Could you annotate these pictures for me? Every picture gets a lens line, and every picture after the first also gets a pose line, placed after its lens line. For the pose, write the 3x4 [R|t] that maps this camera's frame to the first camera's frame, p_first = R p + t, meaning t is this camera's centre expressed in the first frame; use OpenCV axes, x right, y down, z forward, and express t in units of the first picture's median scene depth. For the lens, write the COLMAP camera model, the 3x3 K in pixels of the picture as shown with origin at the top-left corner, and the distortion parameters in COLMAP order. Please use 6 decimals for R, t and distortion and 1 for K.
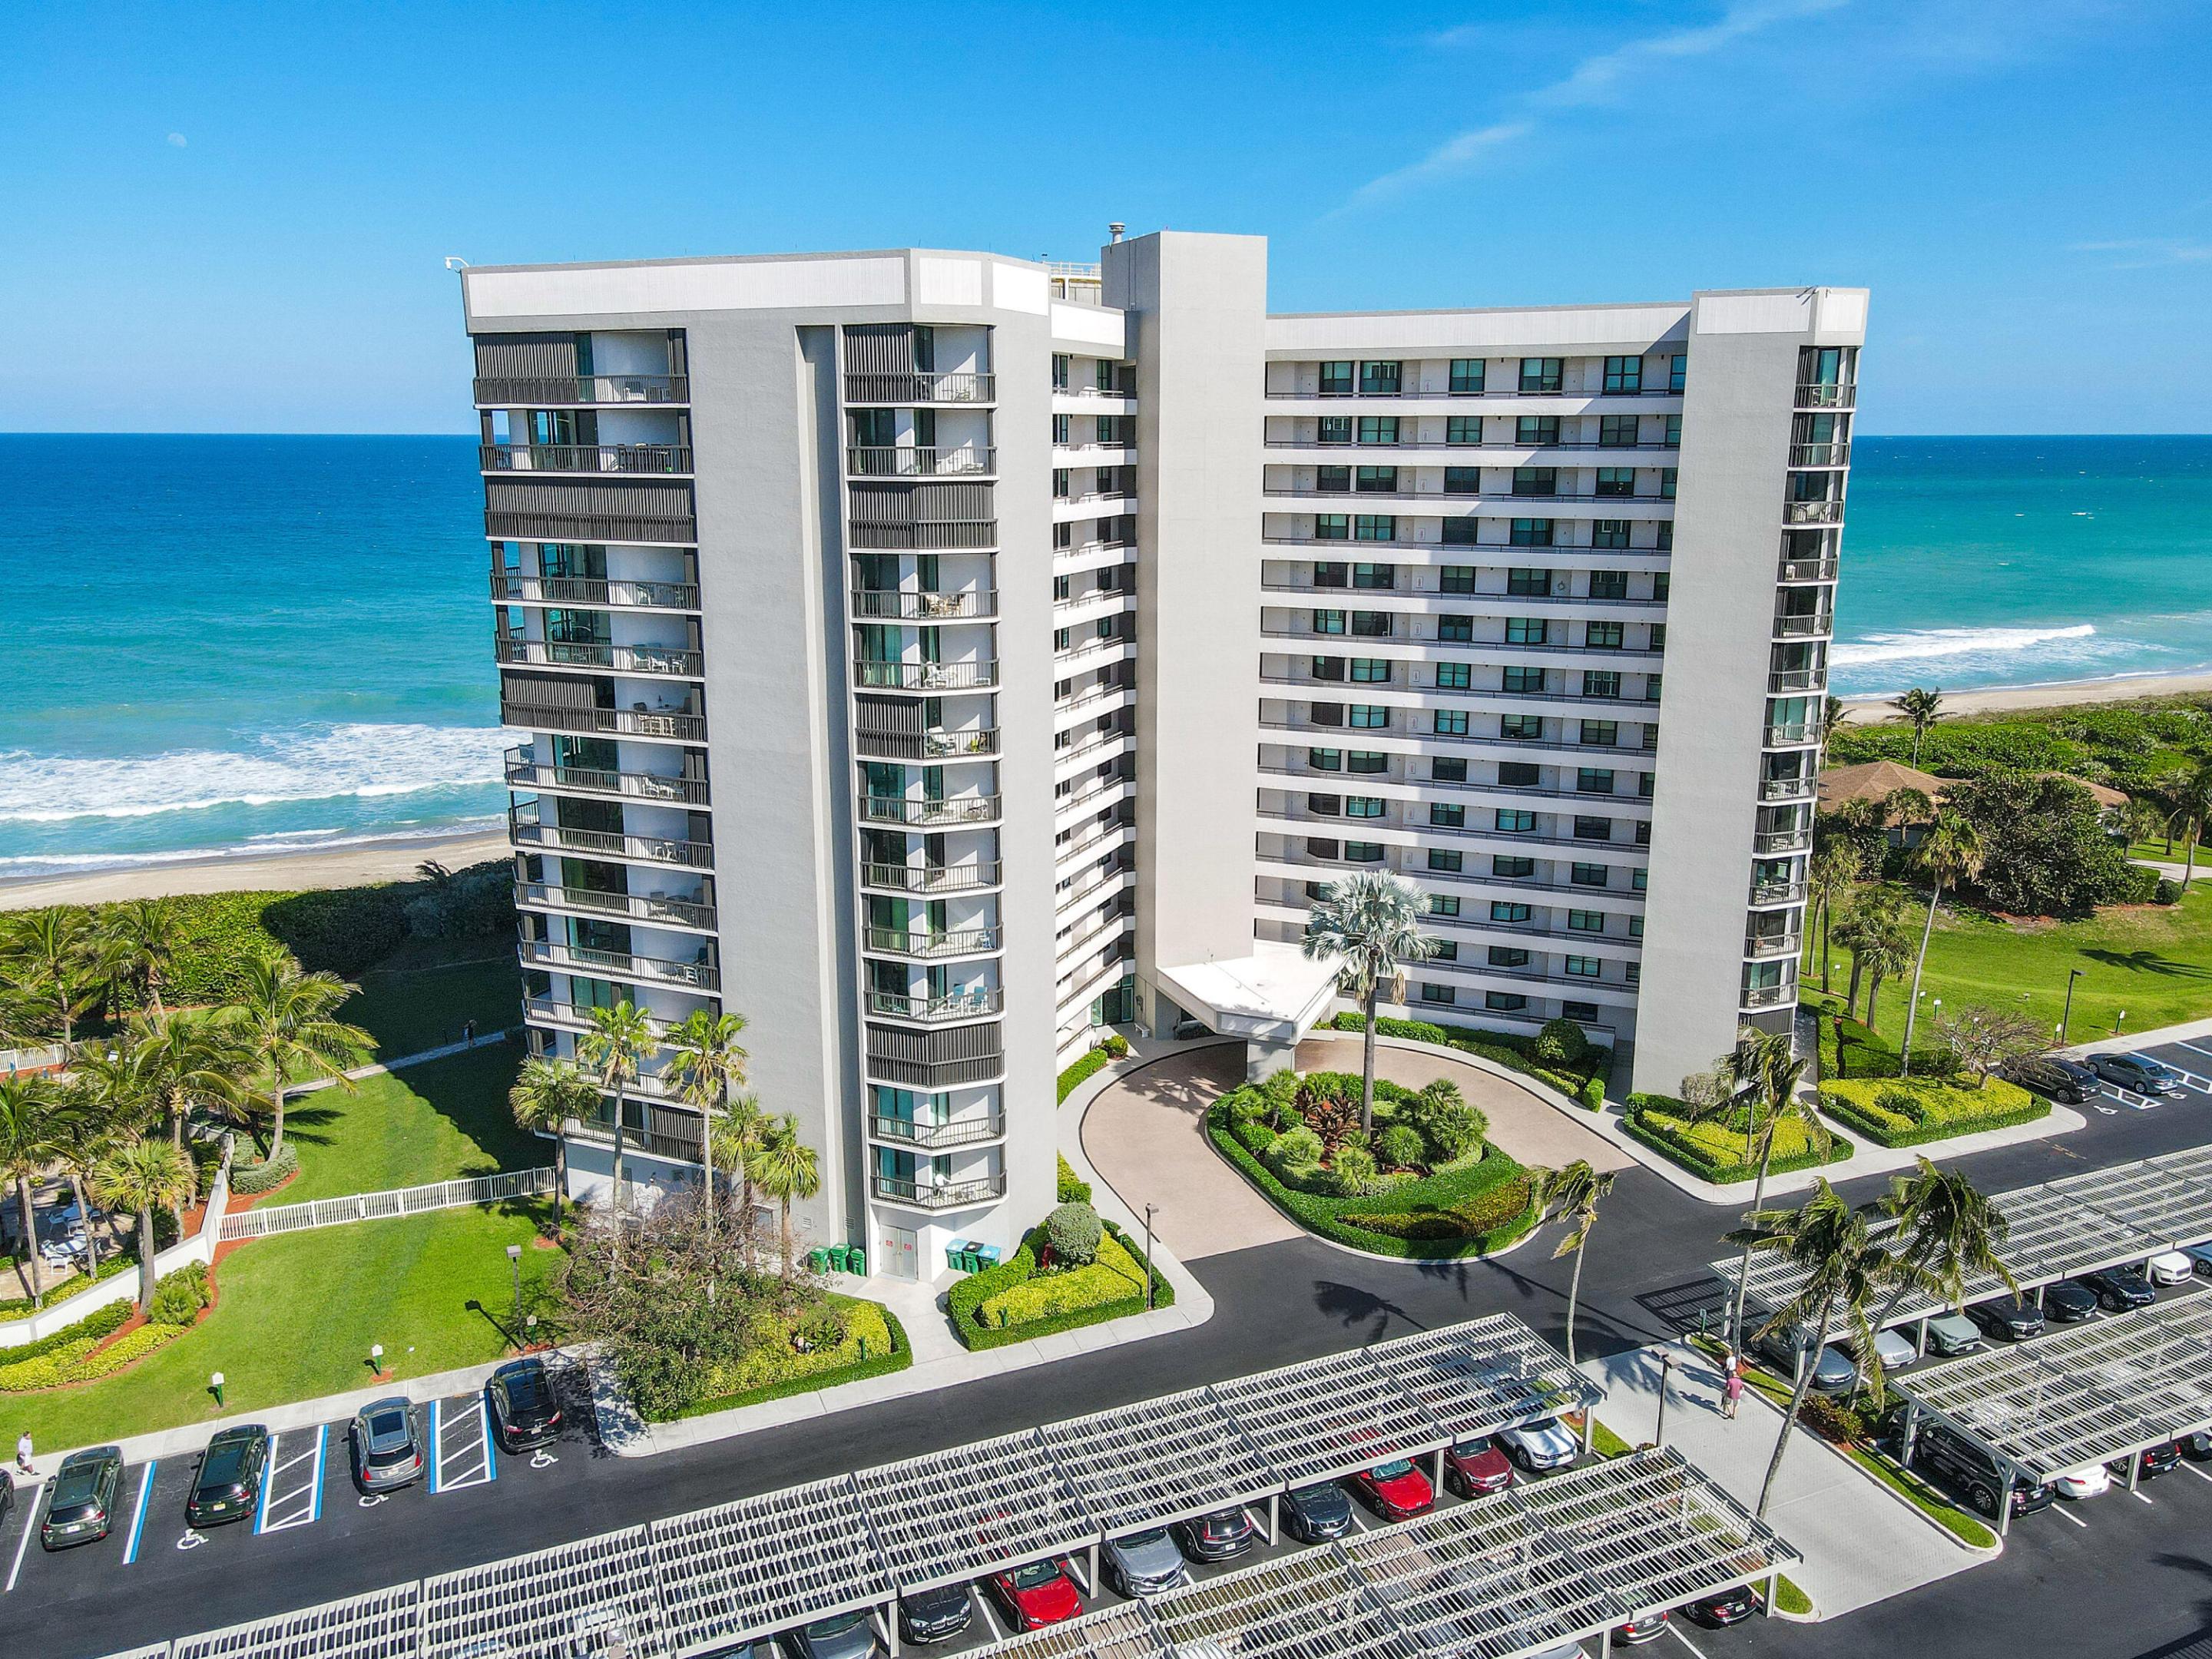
lens RADIAL K [[1627.8, 0, 1112.1], [0, 1627.8, 794.5], [0, 0, 1]] dist [0.010487, 0.010794]
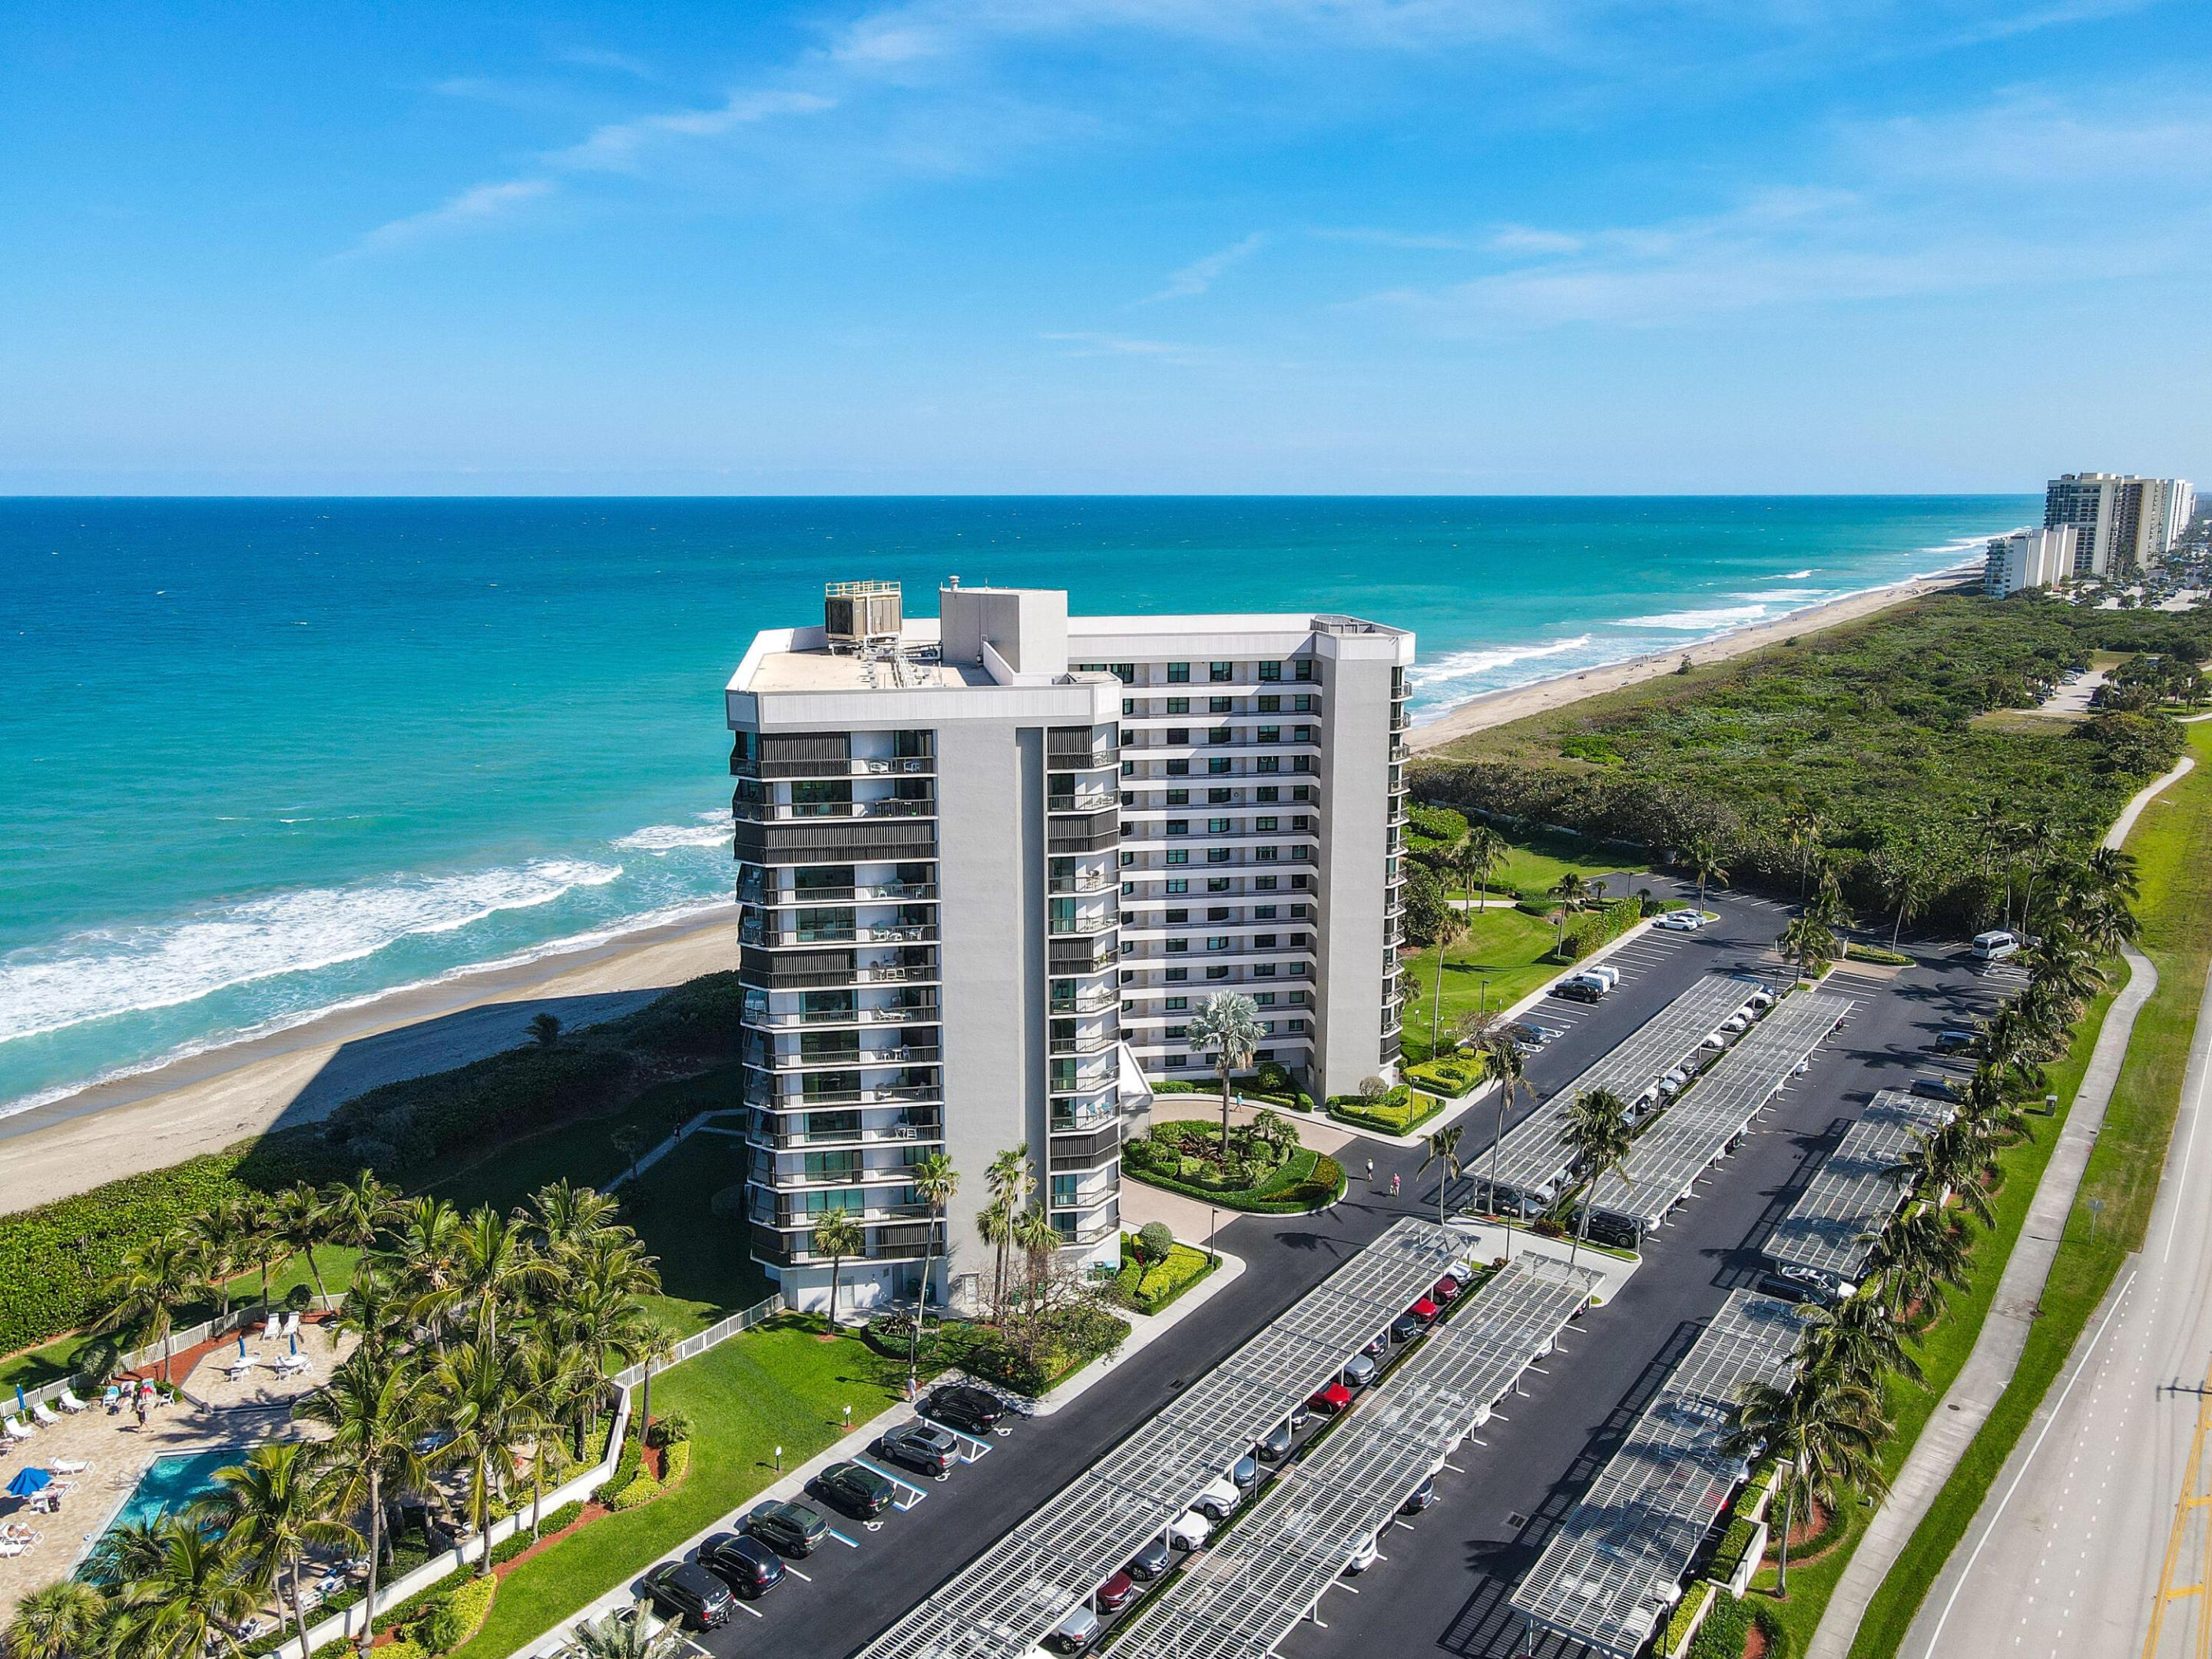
lens RADIAL K [[1639.6, 0, 1117.0], [0, 1639.6, 815.9], [0, 0, 1]] dist [0.016263, 0.007611]
pose [[0.850085, -0.104925, 0.516088, -0.706000], [0.117208, 0.993068, 0.008838, -0.144465], [-0.513438, 0.052977, 0.856490, -0.352287]]
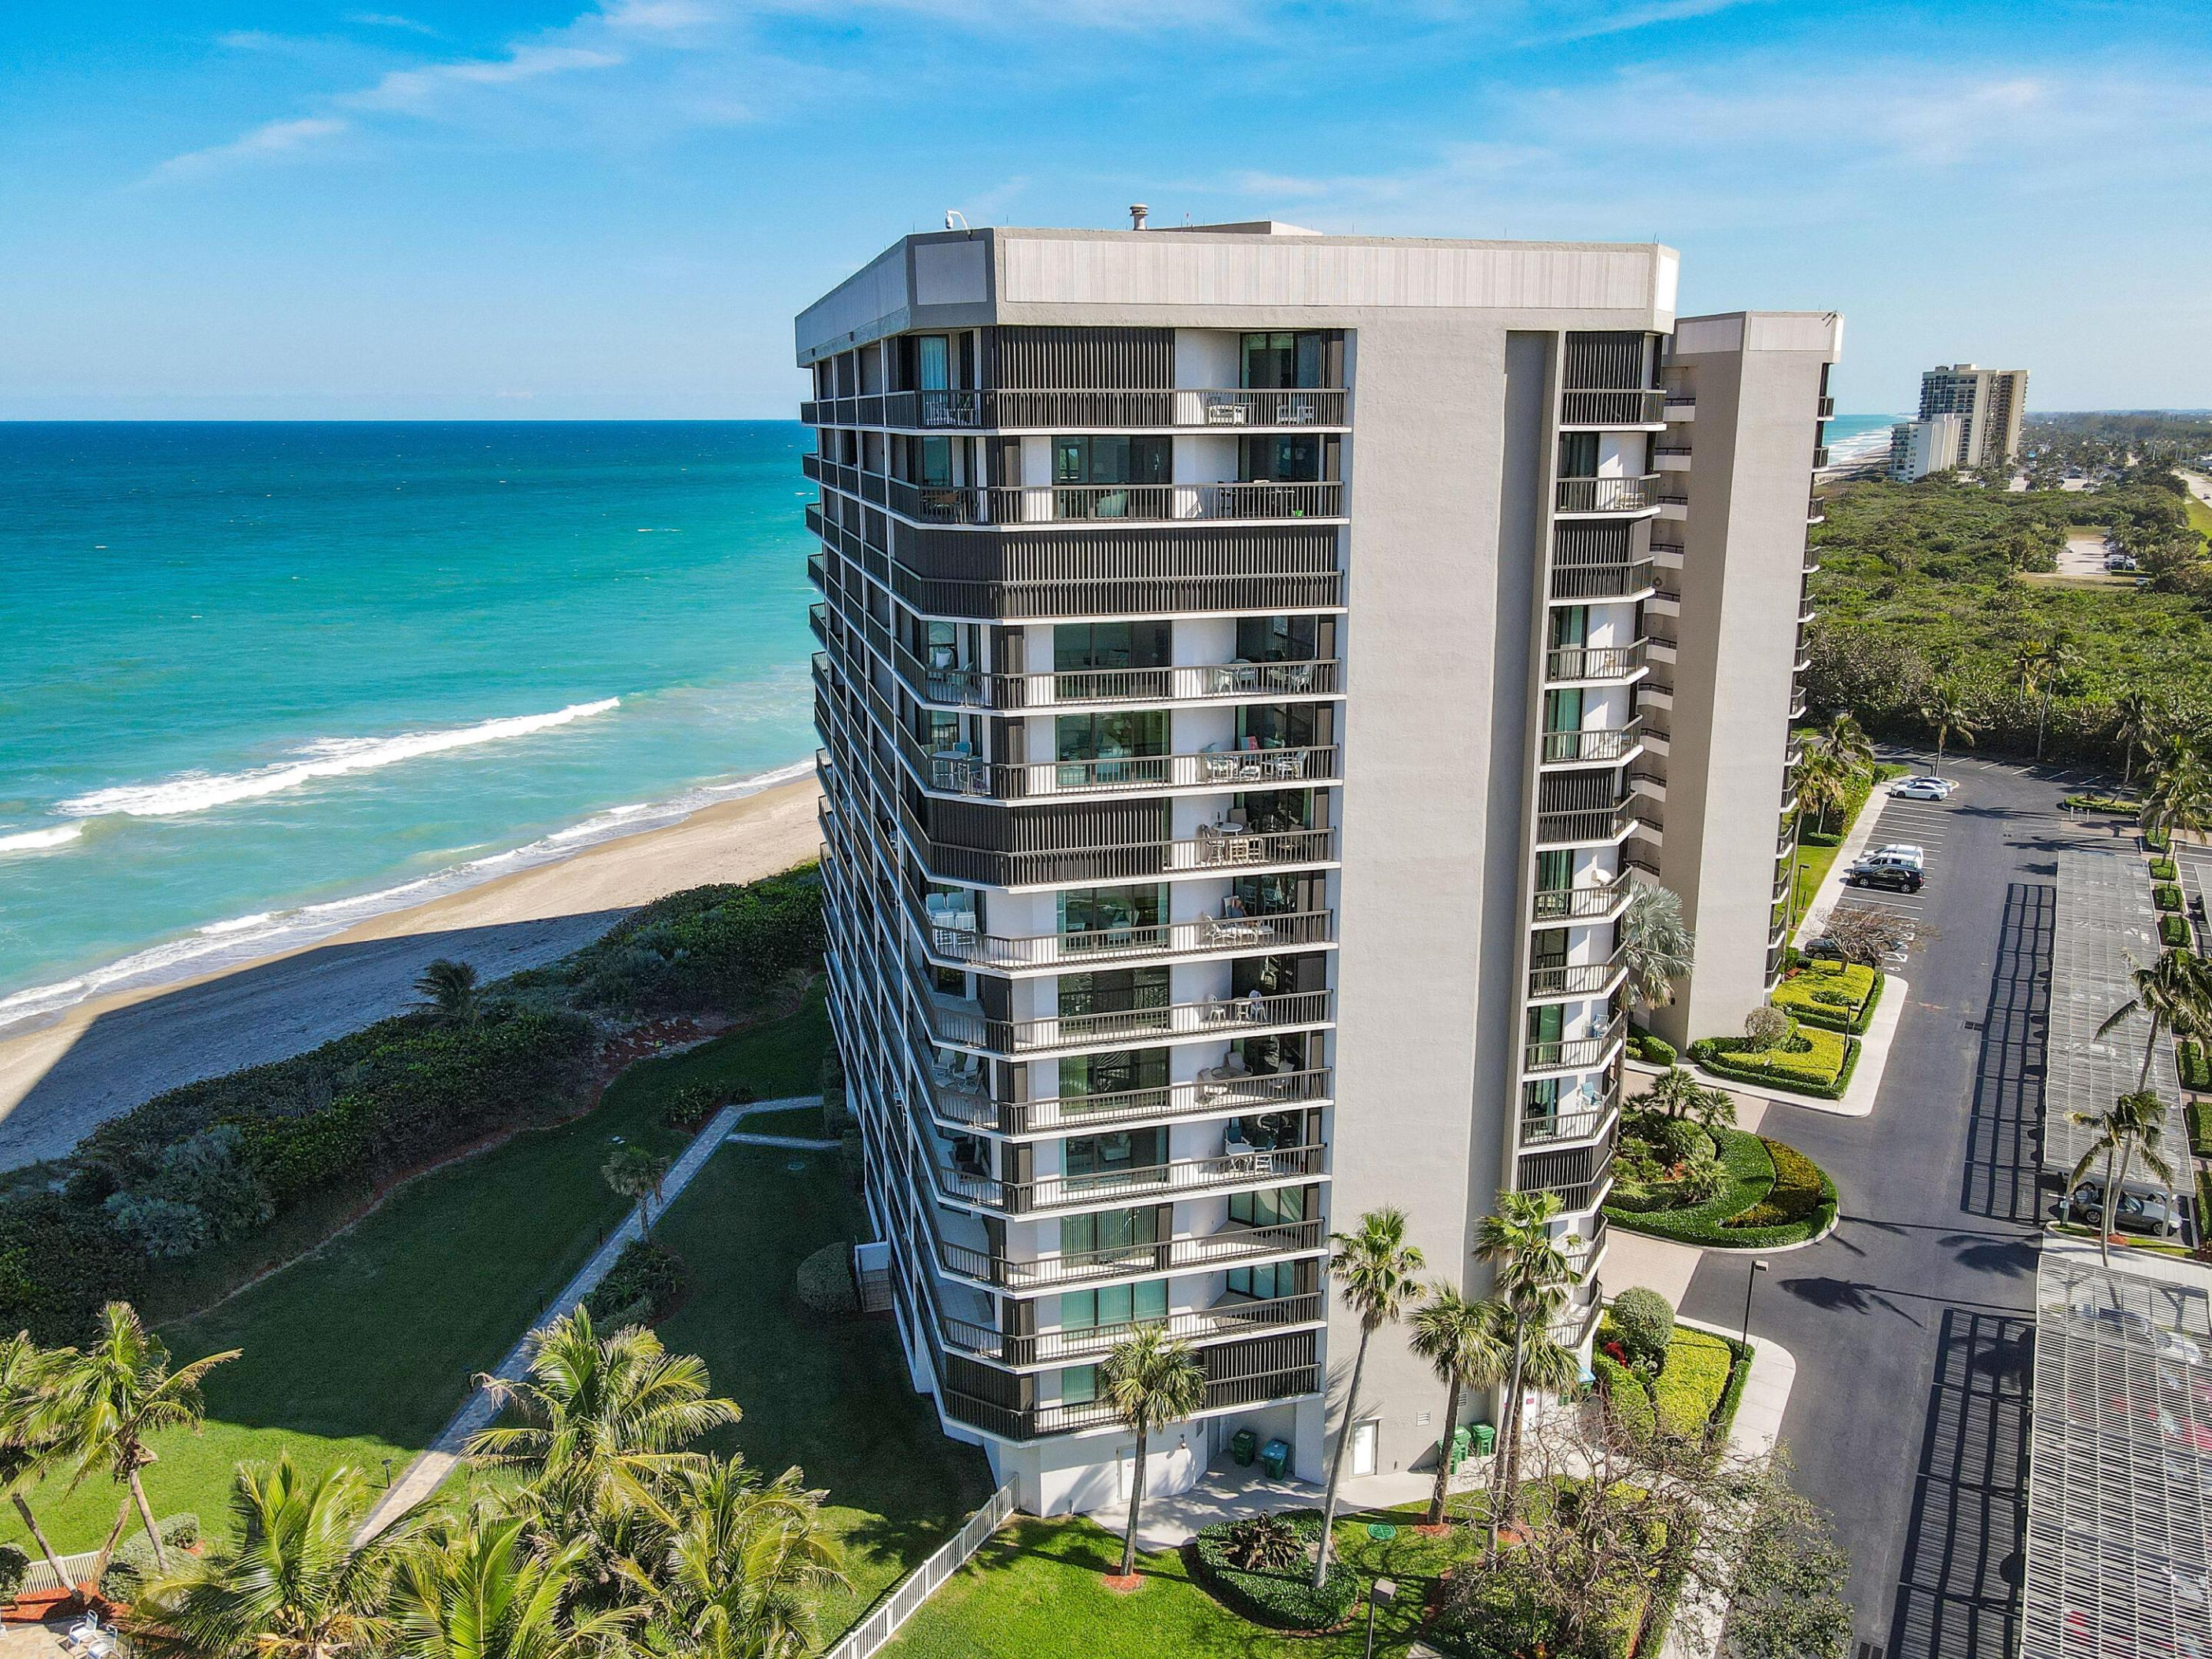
lens RADIAL K [[1634.1, 0, 1118.0], [0, 1634.1, 800.0], [0, 0, 1]] dist [-0.005260, 0.043013]
pose [[0.790698, -0.145078, 0.594769, -0.617946], [0.138656, 0.988708, 0.056837, -0.093856], [-0.596298, 0.037527, 0.801885, 0.341860]]
